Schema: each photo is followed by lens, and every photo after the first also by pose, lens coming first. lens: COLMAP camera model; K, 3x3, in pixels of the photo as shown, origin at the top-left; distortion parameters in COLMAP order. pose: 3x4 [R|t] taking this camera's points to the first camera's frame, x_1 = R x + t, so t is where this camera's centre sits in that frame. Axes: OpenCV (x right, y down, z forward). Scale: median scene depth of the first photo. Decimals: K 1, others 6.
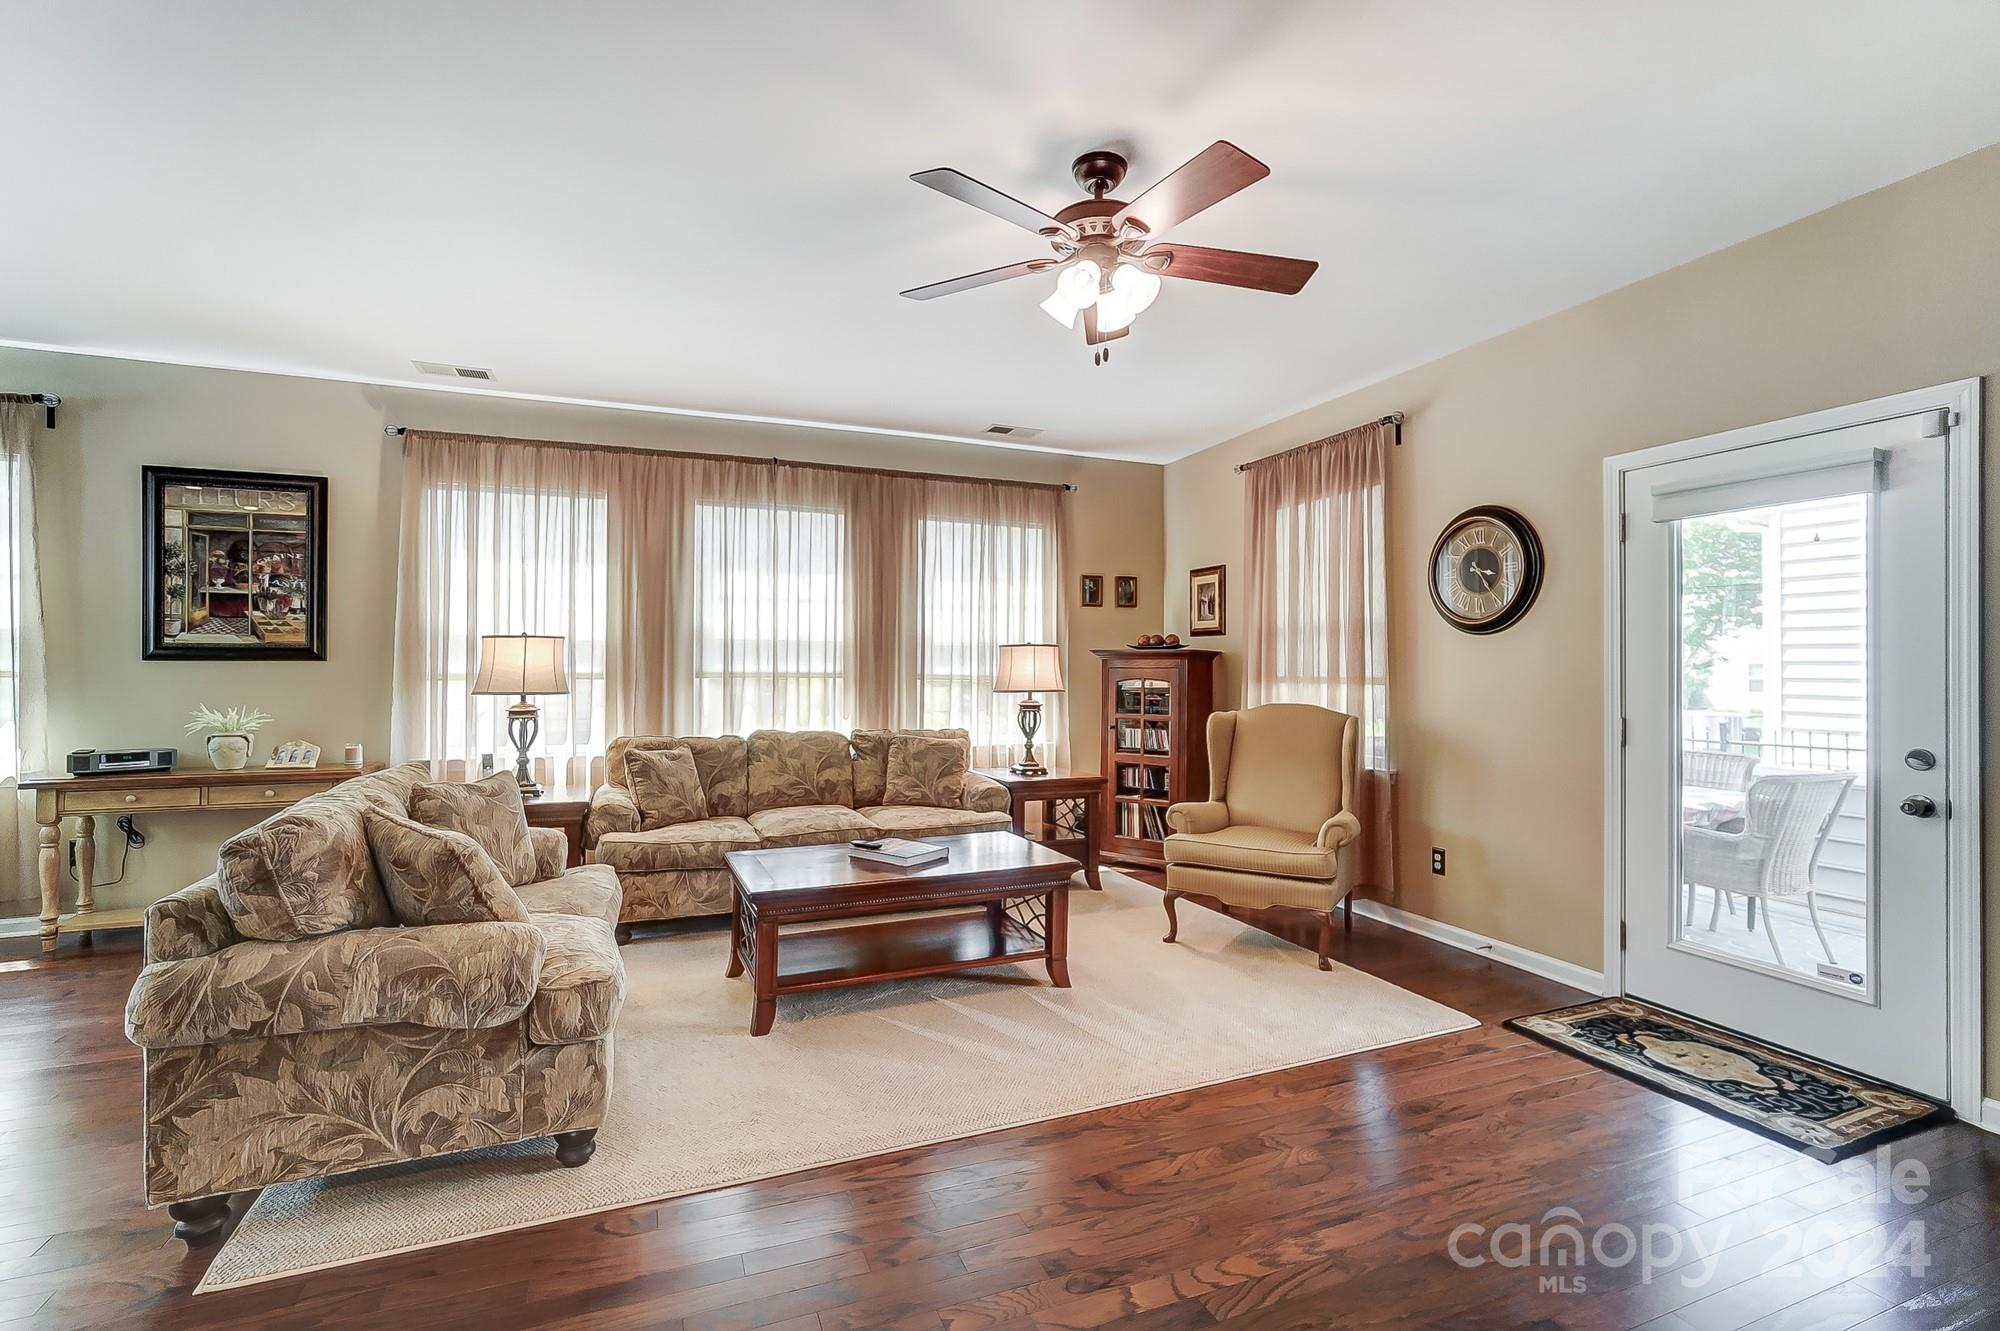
lens RADIAL K [[887.3, 0, 987.5], [0, 887.3, 659.4], [0, 0, 1]] dist [-0.022767, 0.013929]
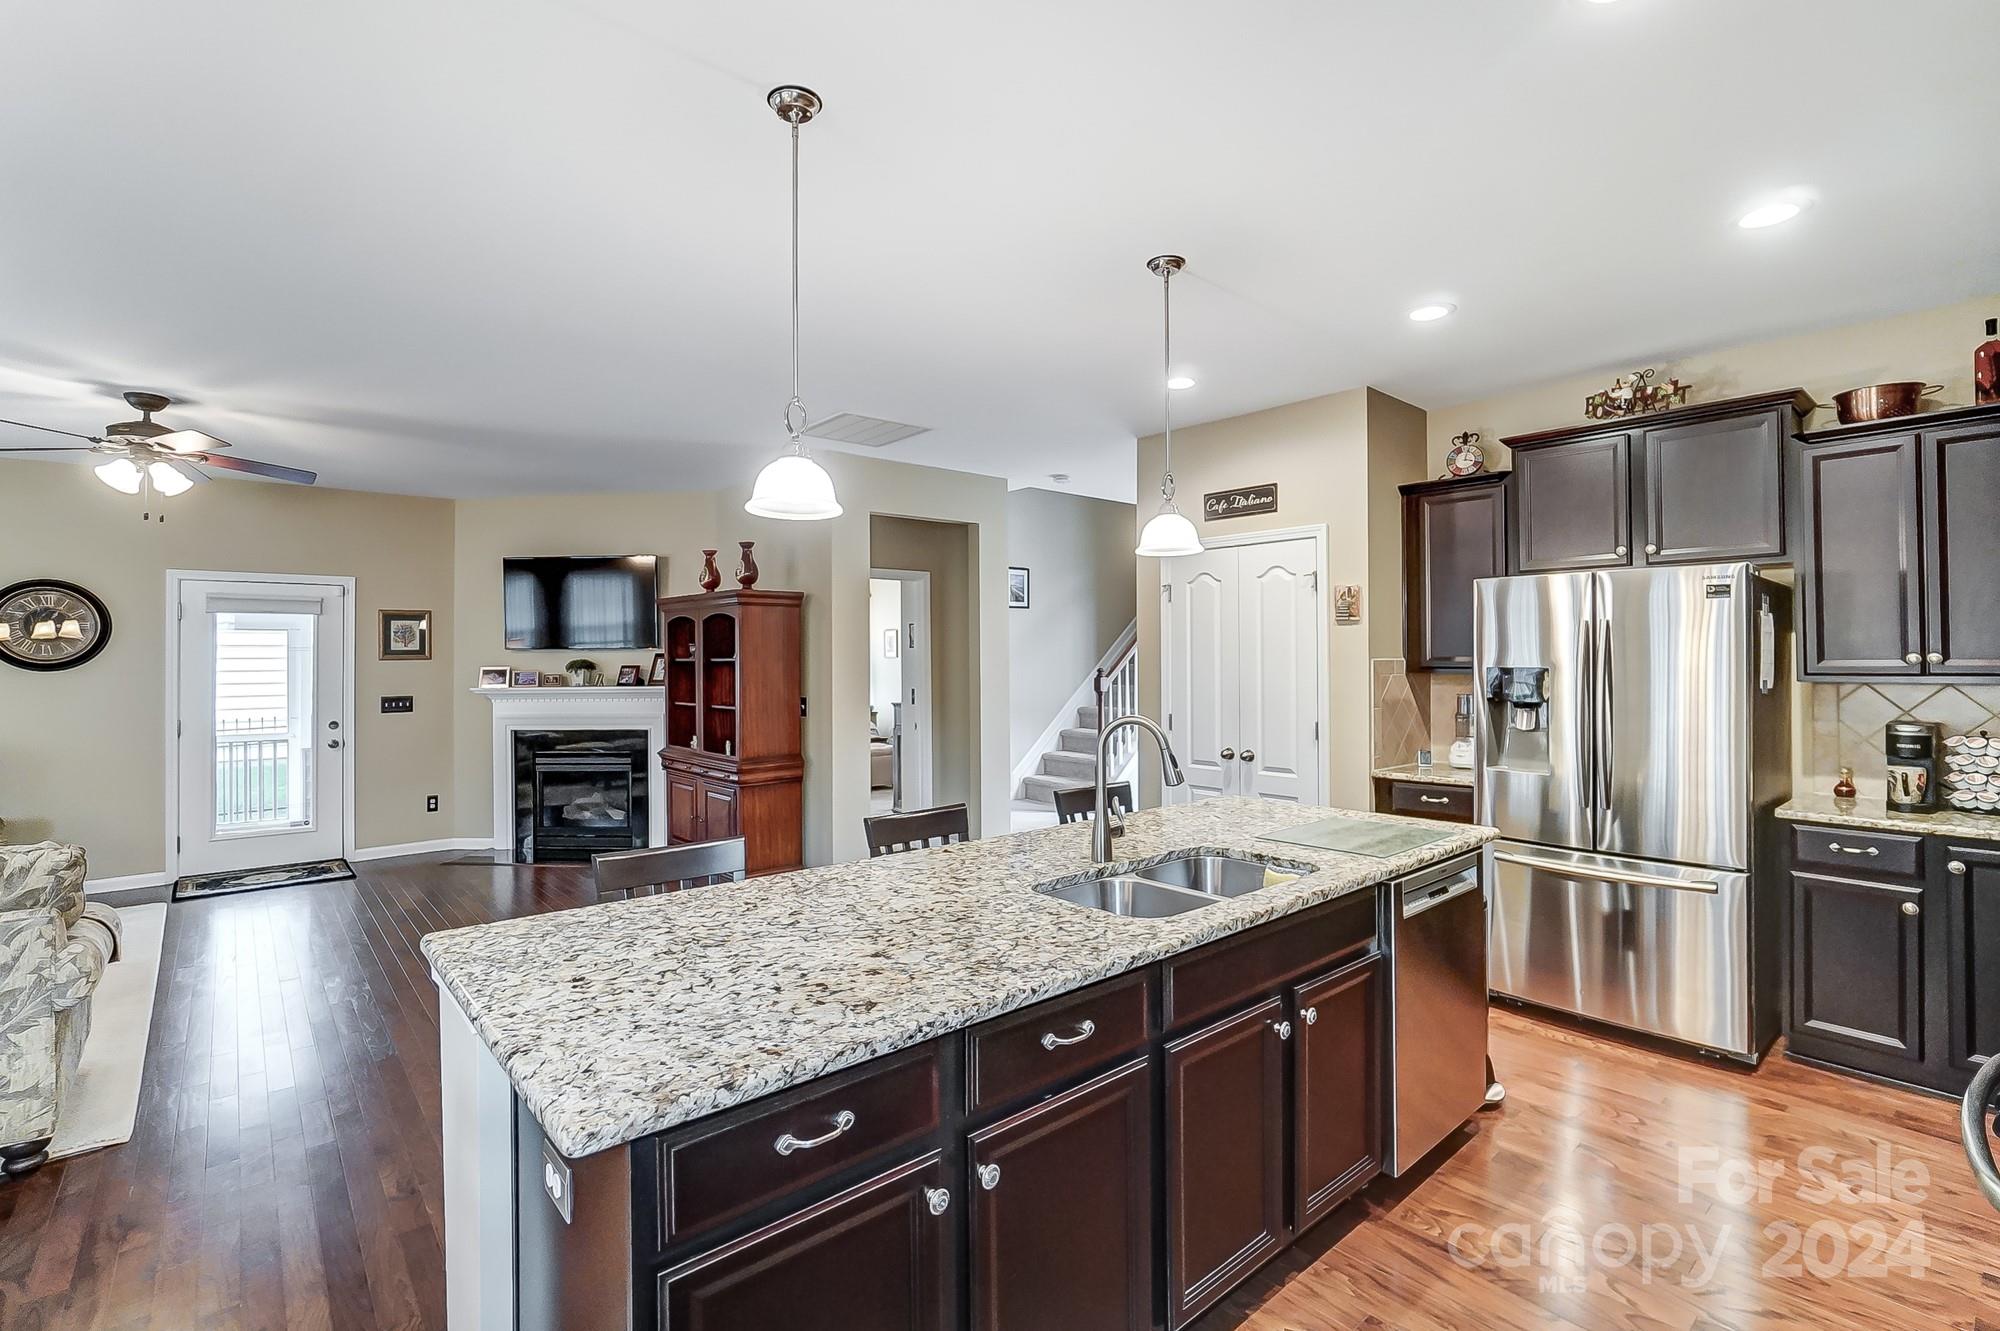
lens RADIAL K [[898.1, 0, 987.8], [0, 898.1, 648.9], [0, 0, 1]] dist [-0.022173, 0.009317]
pose [[-0.316316, 0.007346, 0.948626, -1.004265], [-0.001585, 0.999965, -0.008272, -0.043611], [-0.948653, -0.004120, -0.316293, 0.022375]]
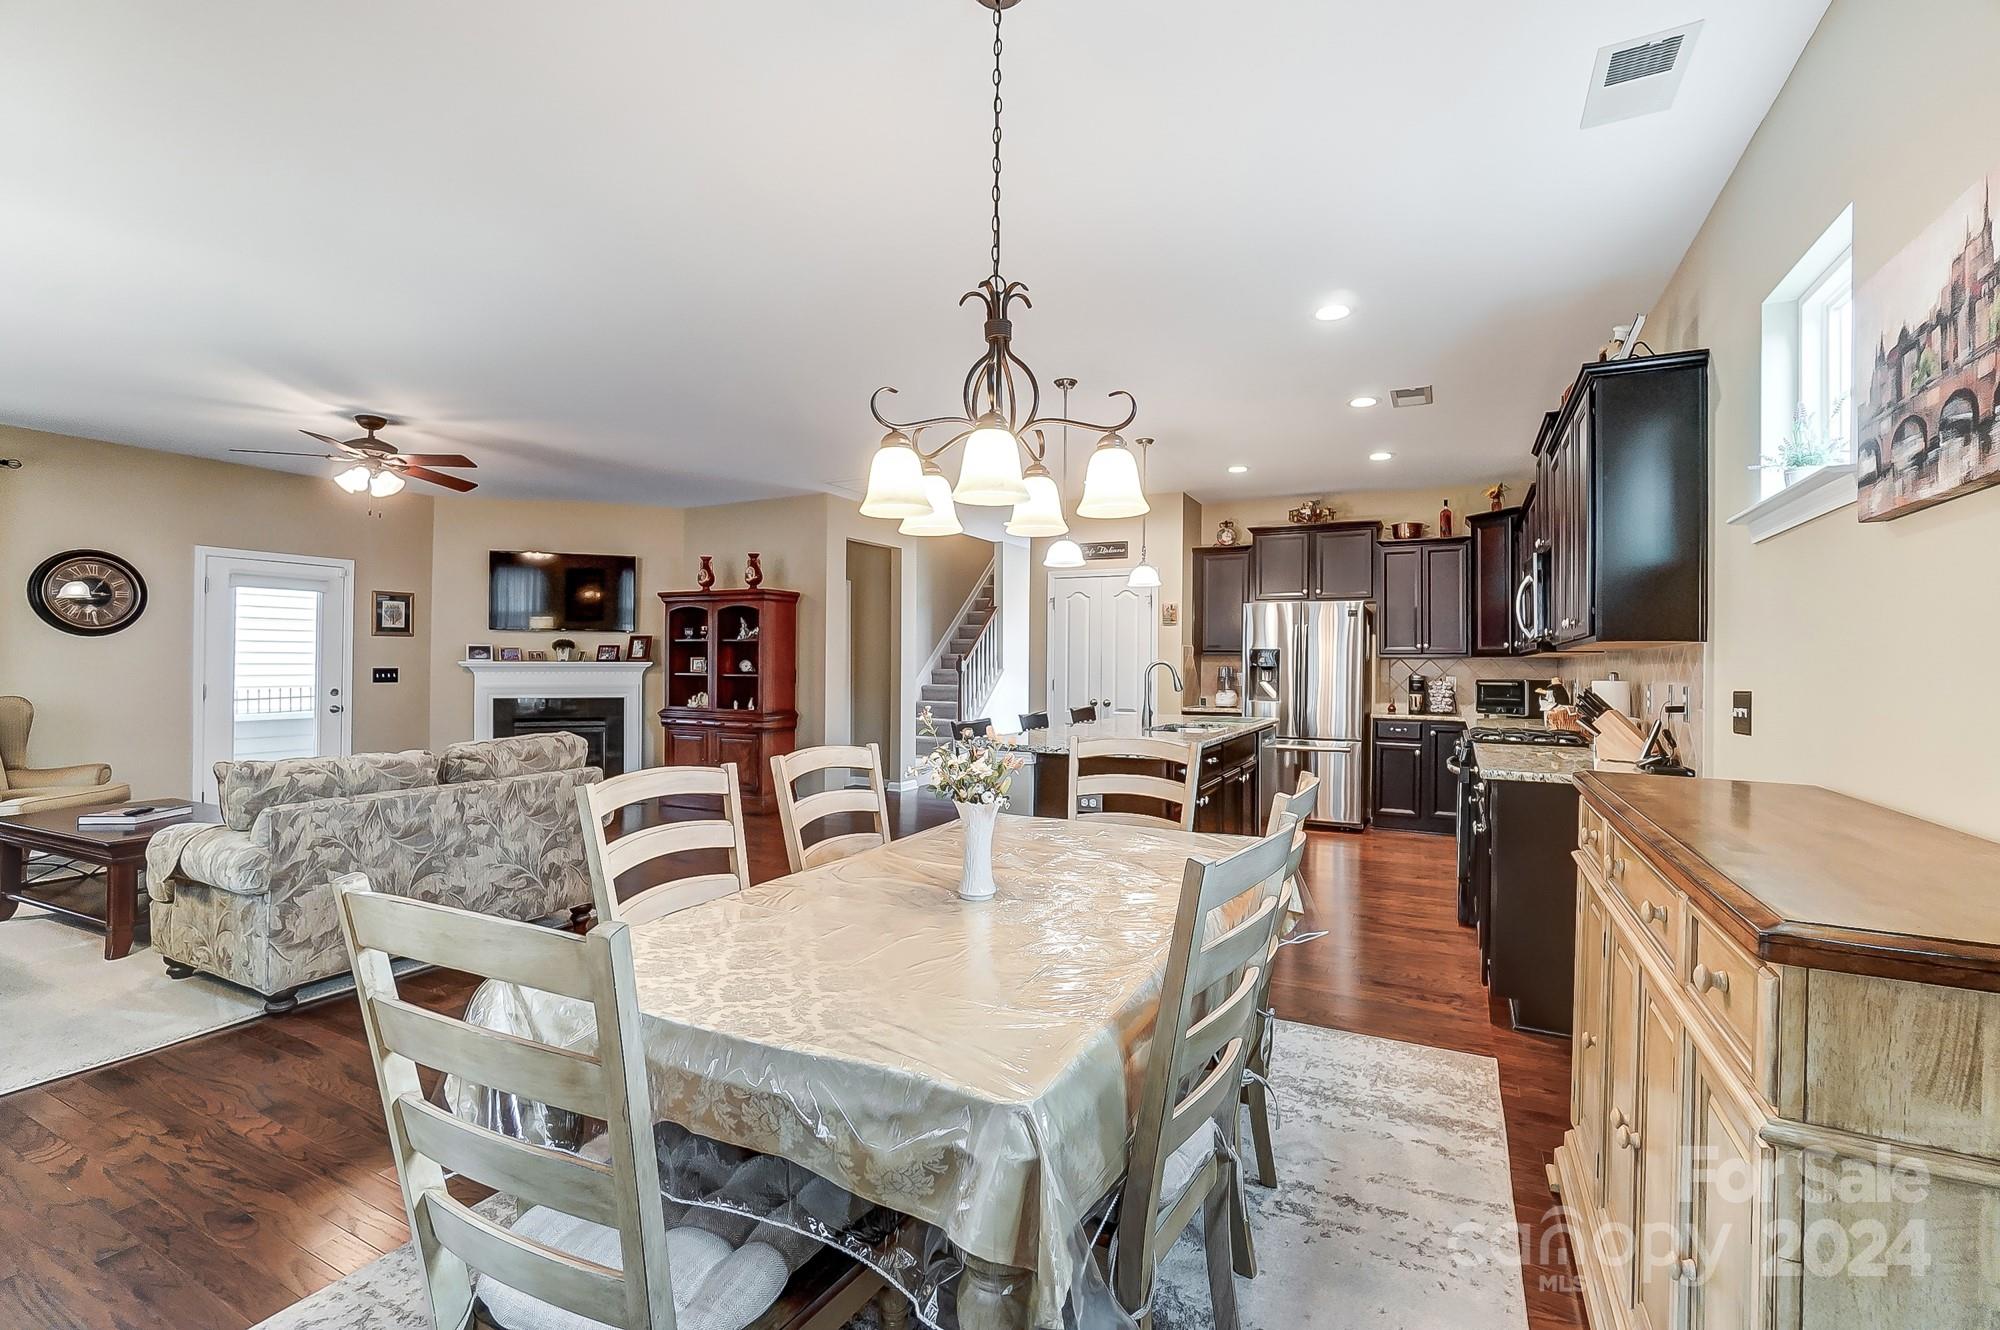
lens RADIAL K [[867.1, 0, 982.6], [0, 867.1, 651.4], [0, 0, 1]] dist [-0.038369, 0.019465]
pose [[-0.642554, 0.001394, 0.766239, -1.220627], [-0.015713, 0.999764, -0.014995, -0.003251], [-0.766079, -0.021675, -0.642380, 0.617354]]
